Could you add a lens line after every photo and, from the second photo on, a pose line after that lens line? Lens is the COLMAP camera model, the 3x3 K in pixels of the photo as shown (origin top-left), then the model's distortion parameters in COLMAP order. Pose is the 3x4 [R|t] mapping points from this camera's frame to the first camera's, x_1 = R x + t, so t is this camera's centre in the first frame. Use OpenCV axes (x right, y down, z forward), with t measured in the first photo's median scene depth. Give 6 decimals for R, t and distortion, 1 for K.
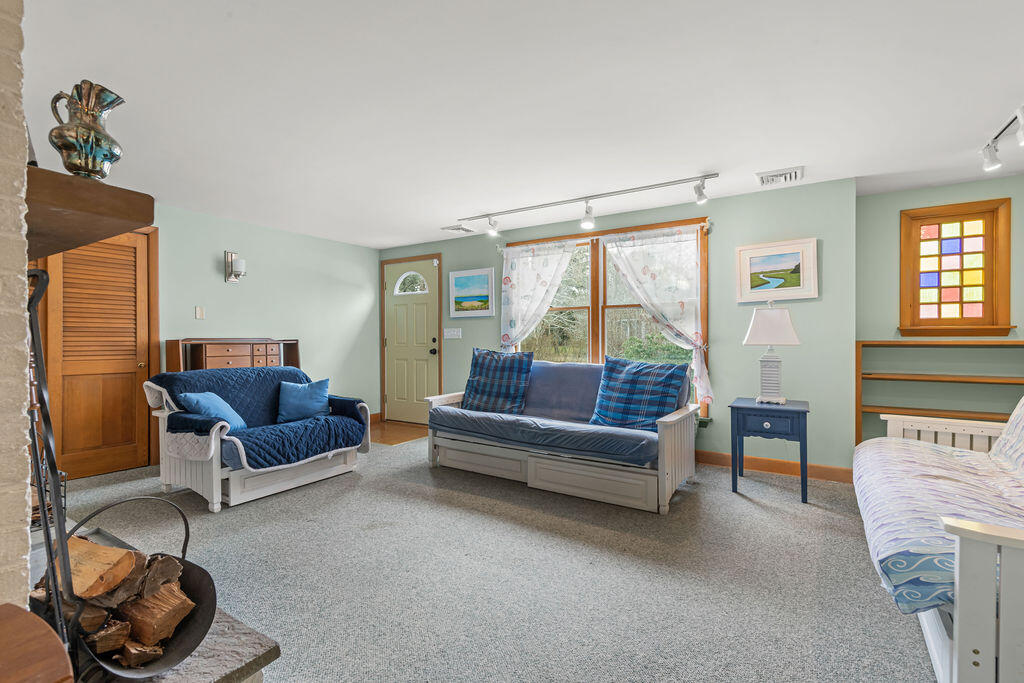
lens RADIAL K [[444.0, 0, 516.3], [0, 444.0, 341.0], [0, 0, 1]] dist [0.007968, -0.000106]
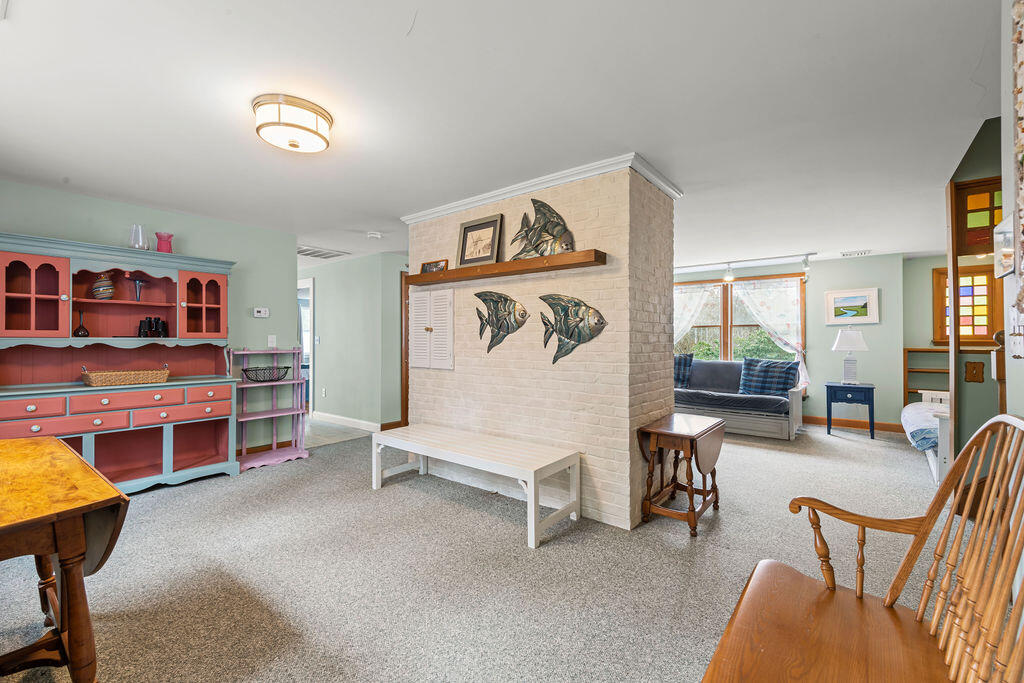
lens RADIAL K [[427.5, 0, 513.6], [0, 427.5, 337.4], [0, 0, 1]] dist [0.009444, -0.000733]
pose [[0.995672, 0.003200, -0.092881, -0.539445], [-0.004412, 0.999908, -0.012849, -0.015216], [0.092831, 0.013204, 0.995594, -0.737053]]
